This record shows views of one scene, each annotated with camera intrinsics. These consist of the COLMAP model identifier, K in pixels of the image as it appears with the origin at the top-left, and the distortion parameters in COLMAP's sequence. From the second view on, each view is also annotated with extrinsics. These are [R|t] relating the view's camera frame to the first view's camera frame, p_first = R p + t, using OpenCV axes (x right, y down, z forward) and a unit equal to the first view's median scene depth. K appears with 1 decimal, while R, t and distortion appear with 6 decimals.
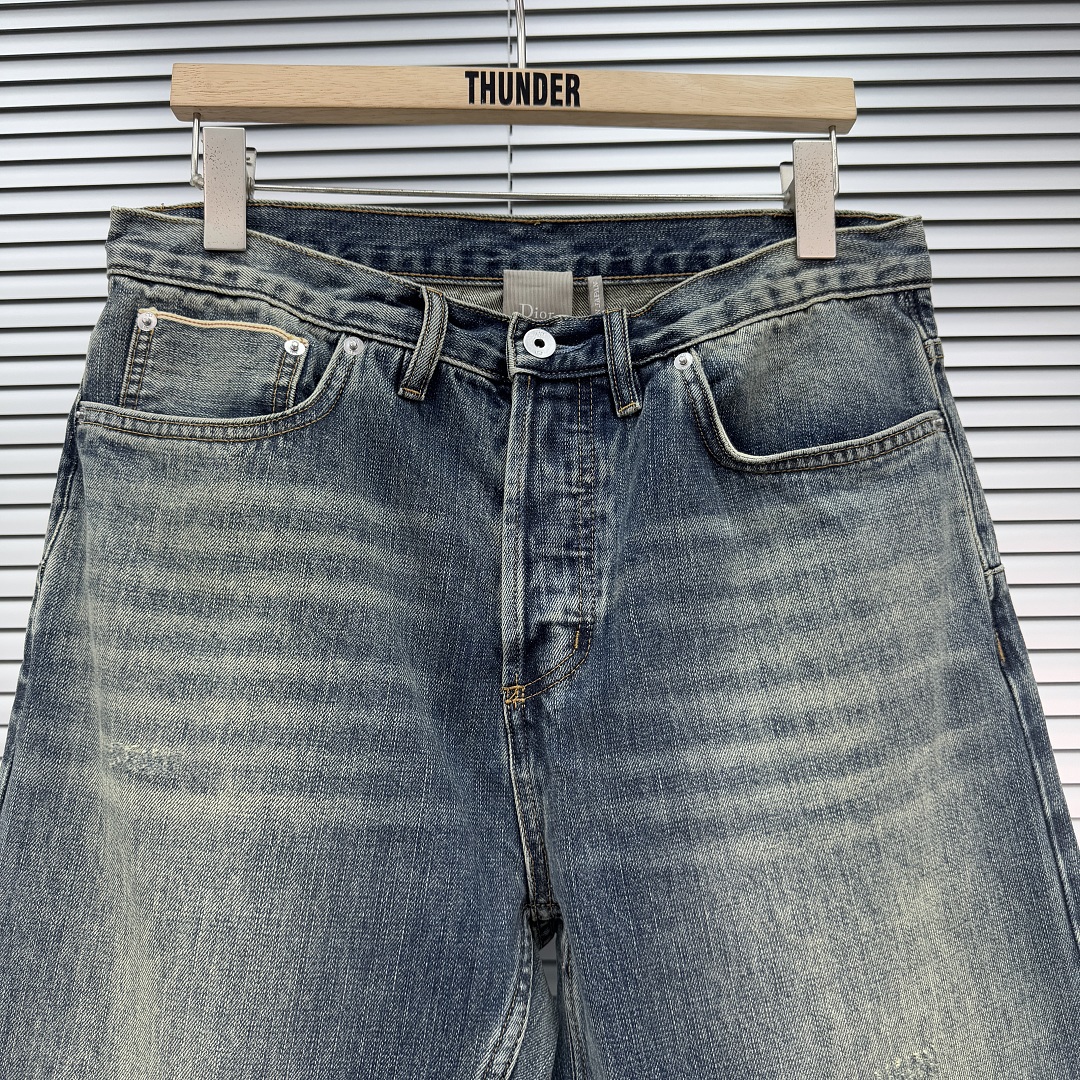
lens RADIAL K [[982.2, 0, 540.0], [0, 982.2, 540.0], [0, 0, 1]] dist [0.137334, -0.281428]
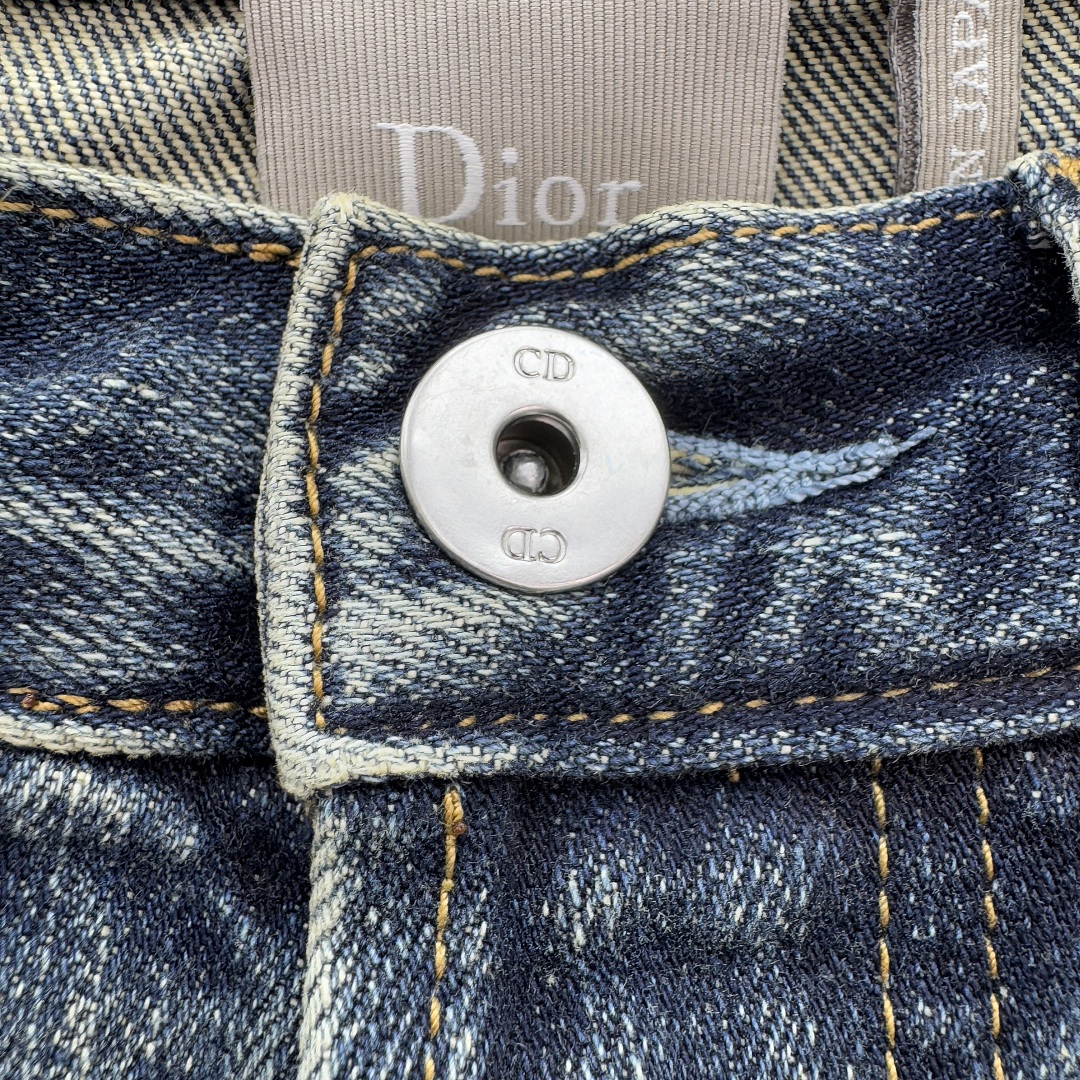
lens RADIAL K [[1151.6, 0, 540.0], [0, 1151.6, 540.0], [0, 0, 1]] dist [-0.006624, -0.008120]
pose [[0.999590, -0.023888, -0.015760, 0.001734], [0.025617, 0.992376, 0.120552, -0.207061], [0.012760, -0.120906, 0.992582, 0.863667]]
